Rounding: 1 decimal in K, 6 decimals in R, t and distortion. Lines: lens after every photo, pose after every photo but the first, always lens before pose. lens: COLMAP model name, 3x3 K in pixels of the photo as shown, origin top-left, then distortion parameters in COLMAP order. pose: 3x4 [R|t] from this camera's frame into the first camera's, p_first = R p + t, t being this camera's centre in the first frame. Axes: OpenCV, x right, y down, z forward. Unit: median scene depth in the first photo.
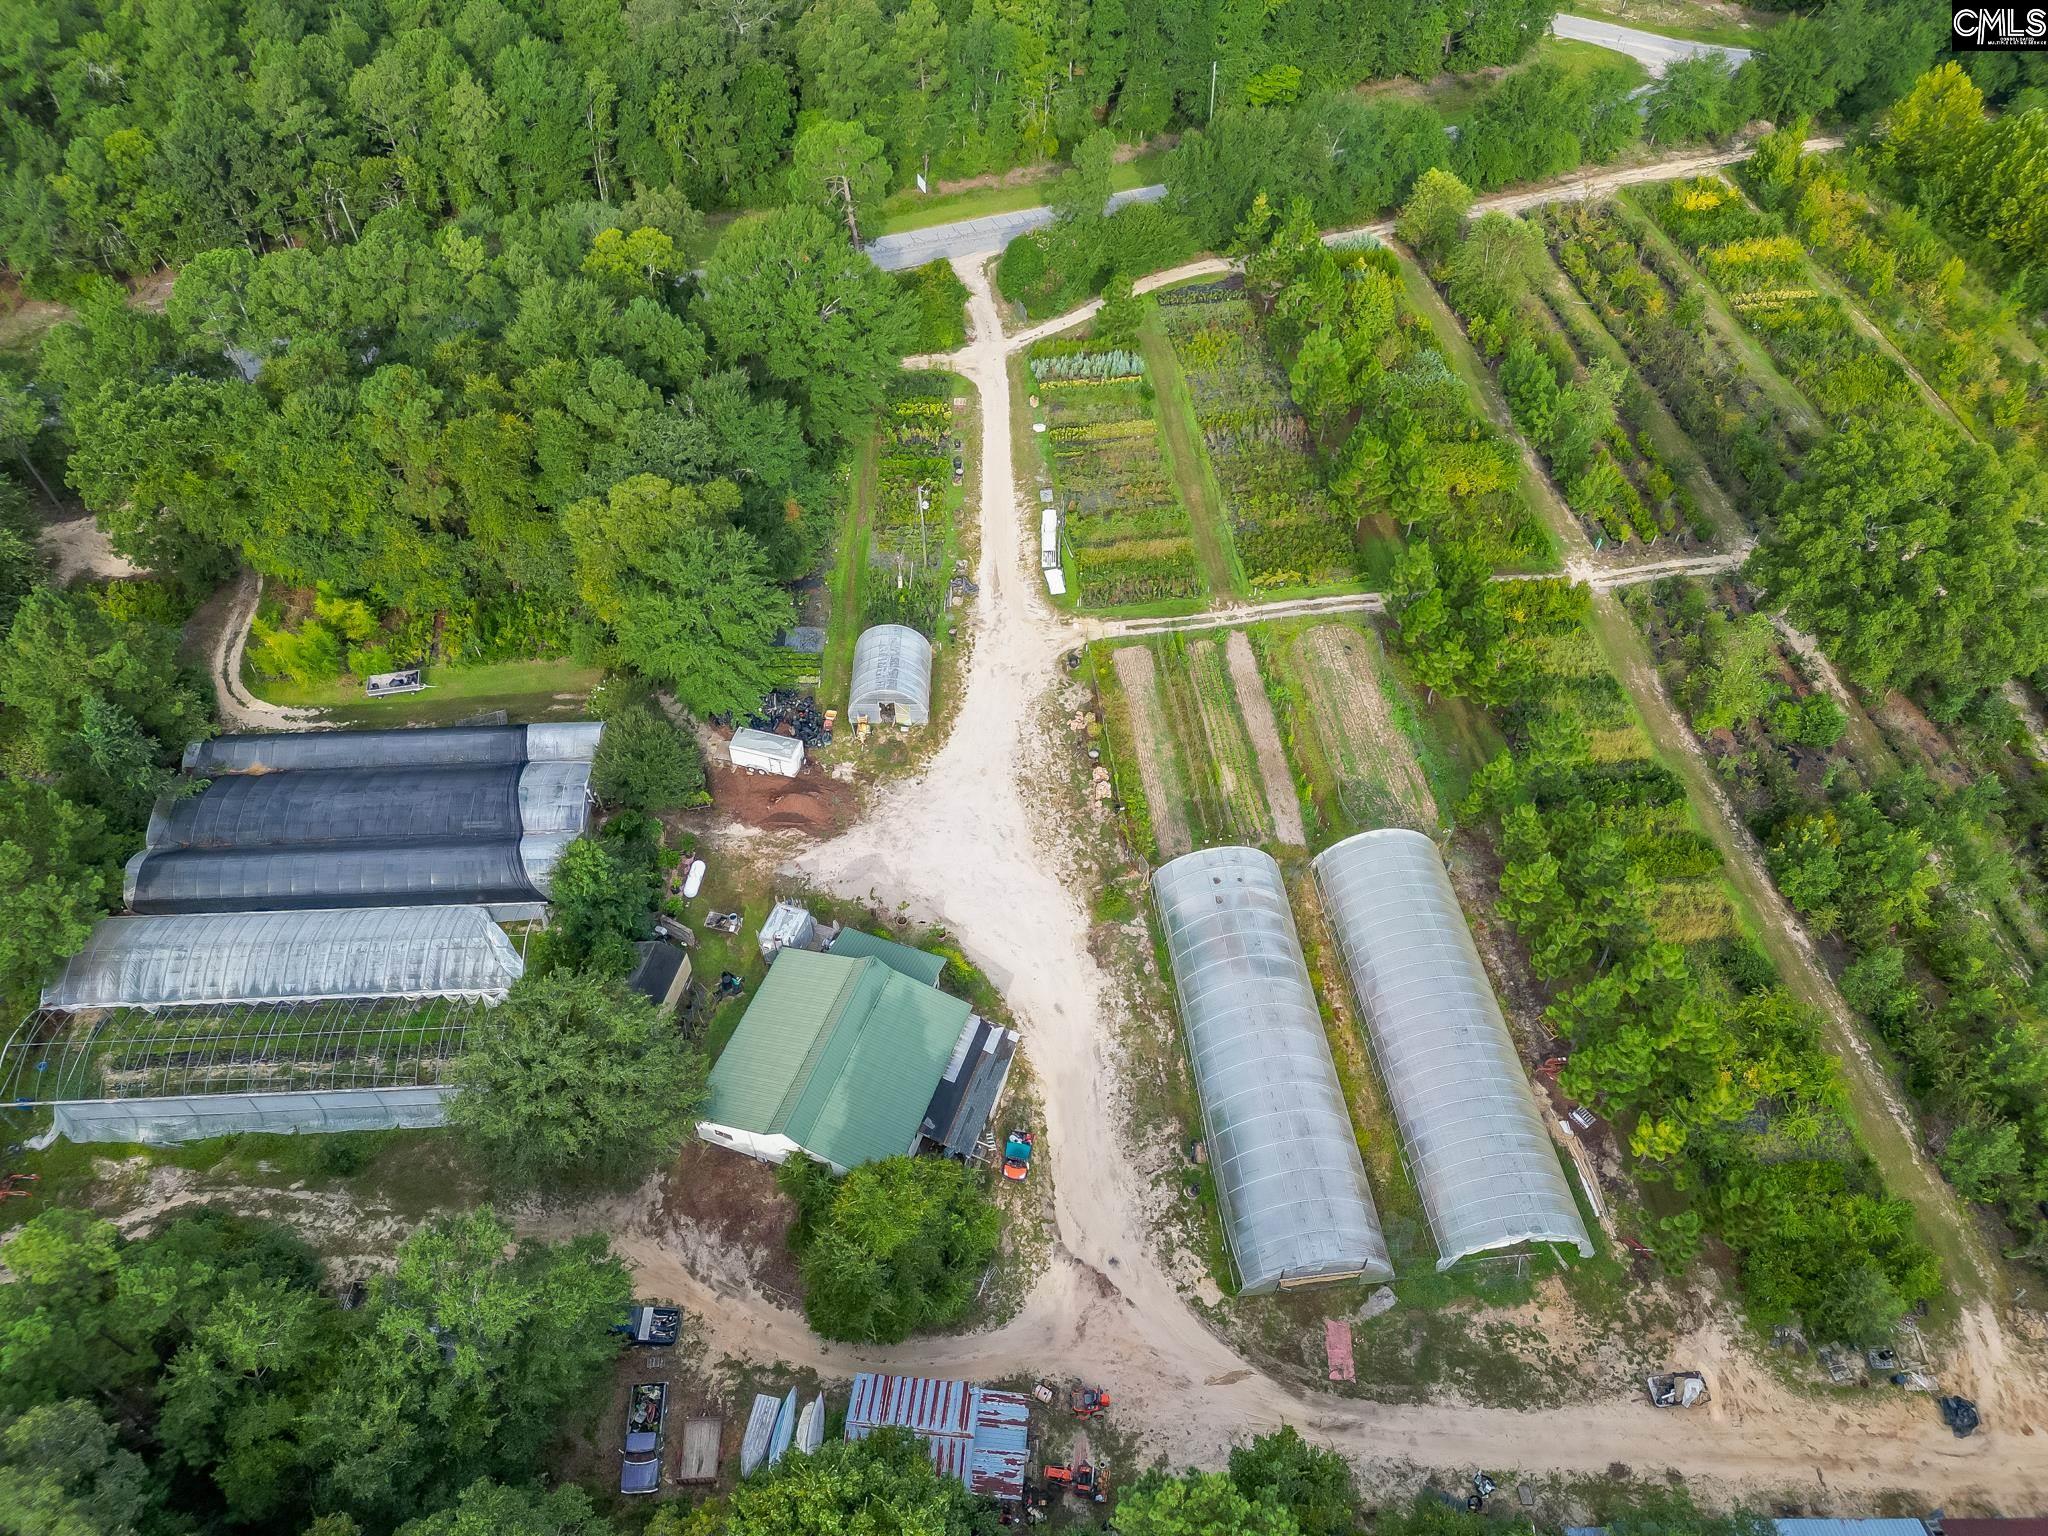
lens RADIAL K [[1421.1, 0, 1023.5], [0, 1421.1, 770.4], [0, 0, 1]] dist [0.072590, -0.062810]
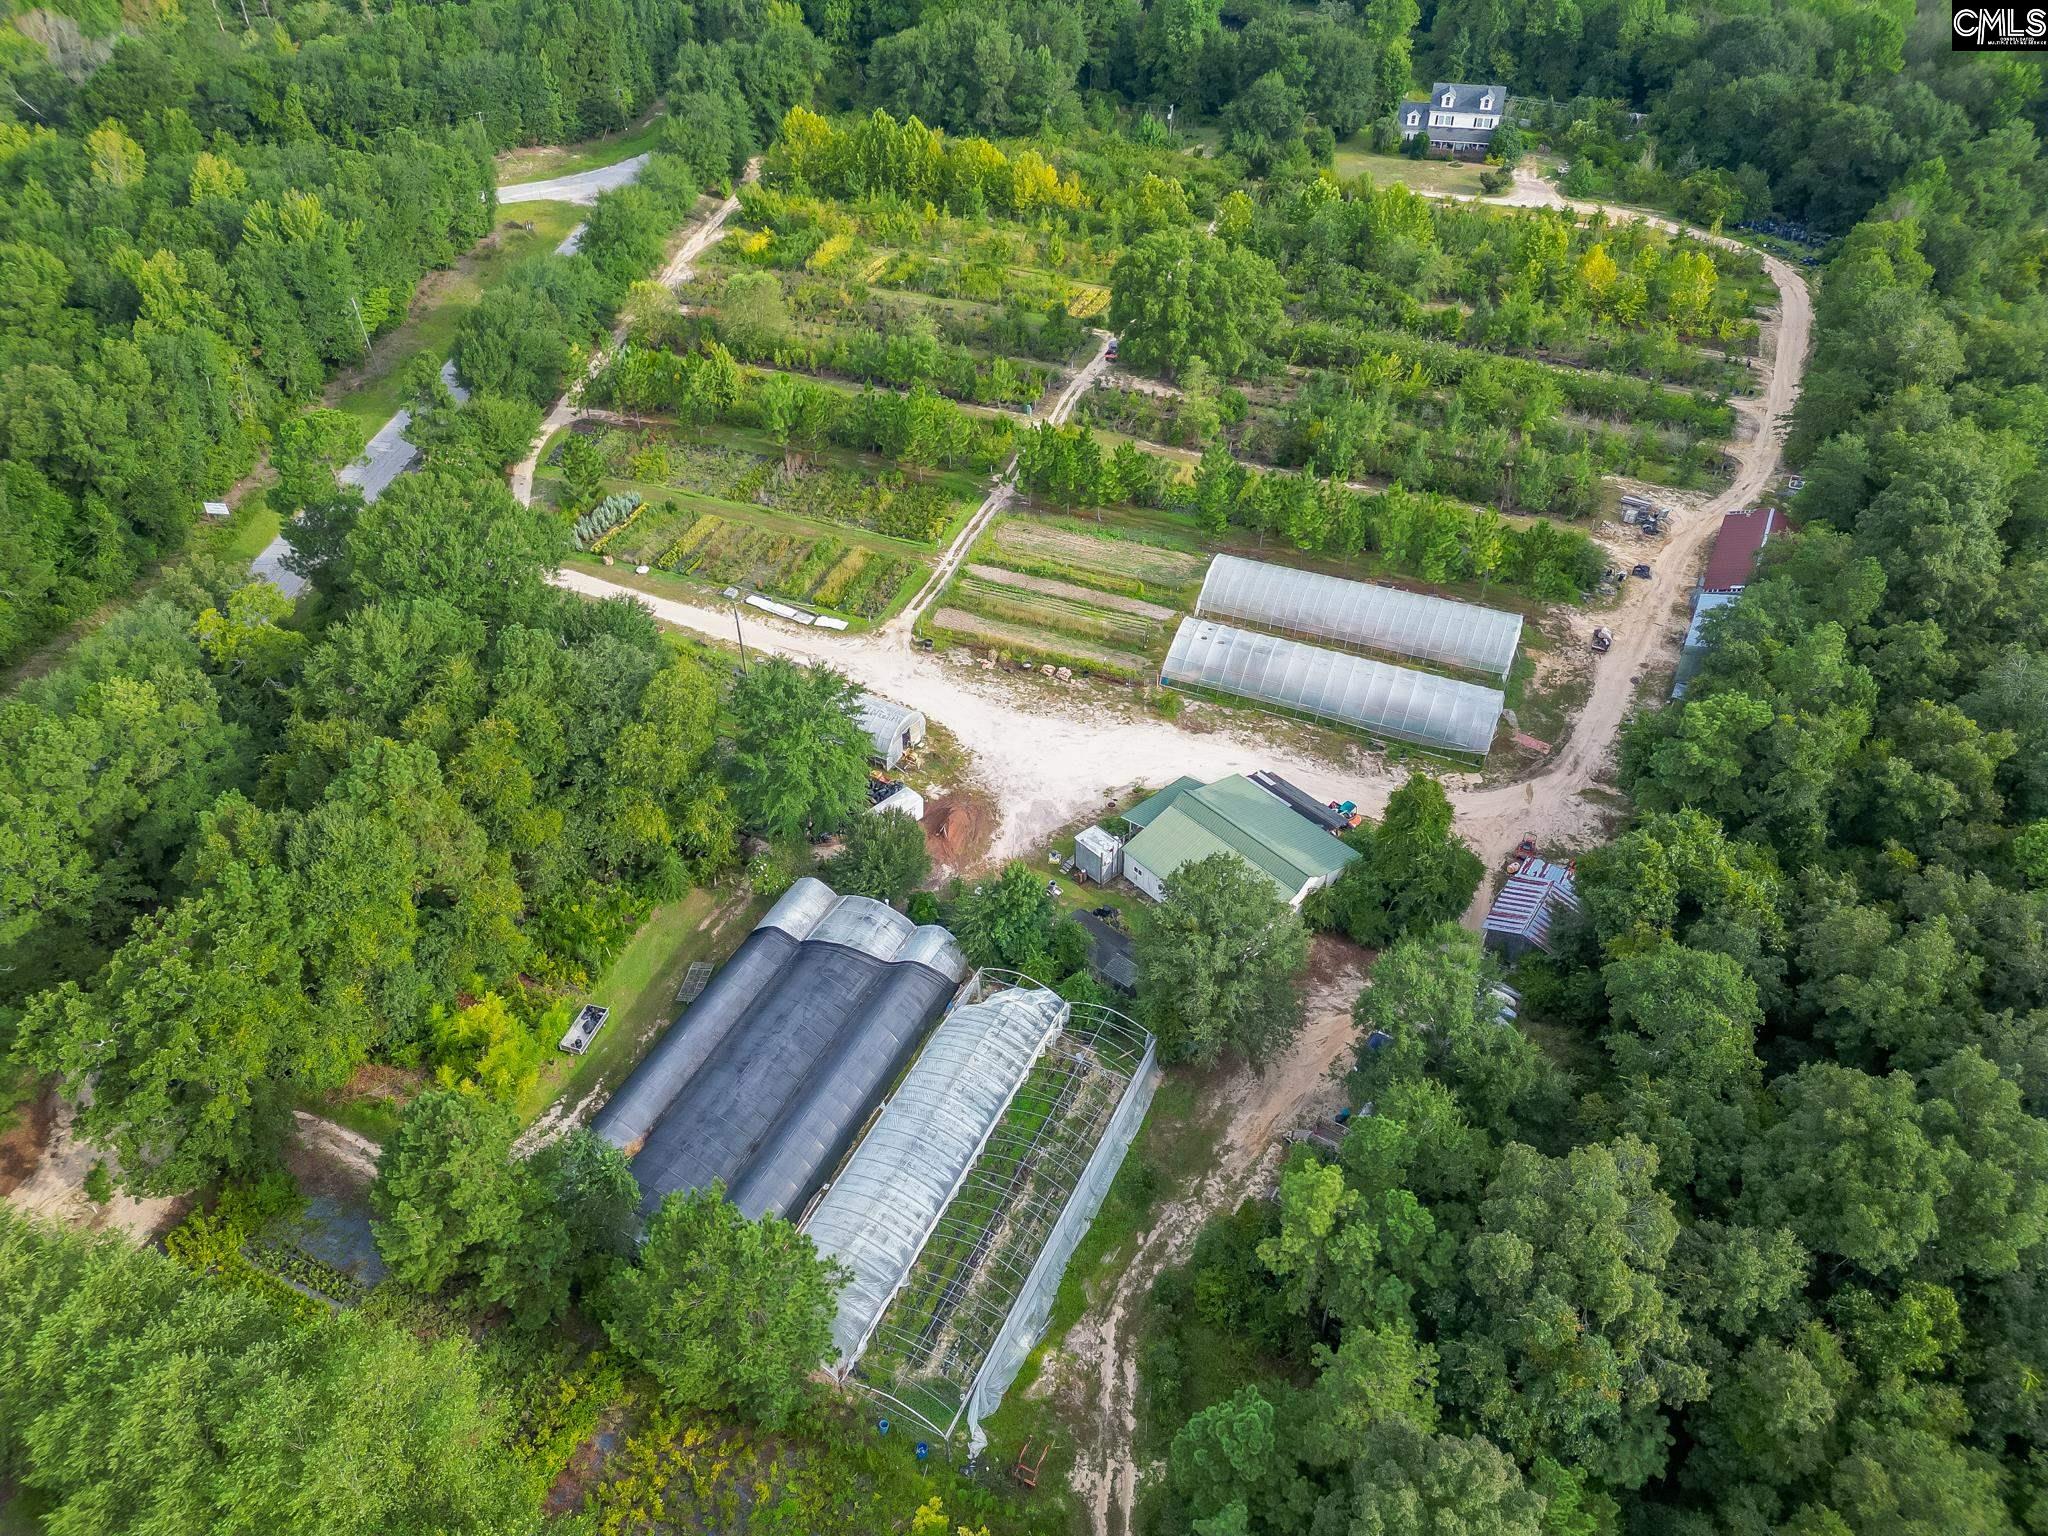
lens RADIAL K [[1421.1, 0, 1024.4], [0, 1421.1, 768.3], [0, 0, 1]] dist [0.072590, -0.062810]
pose [[0.479532, -0.574896, 0.662981, -0.829234], [0.661011, 0.733556, 0.157987, -0.143947], [-0.577159, 0.362478, 0.731776, 0.138818]]
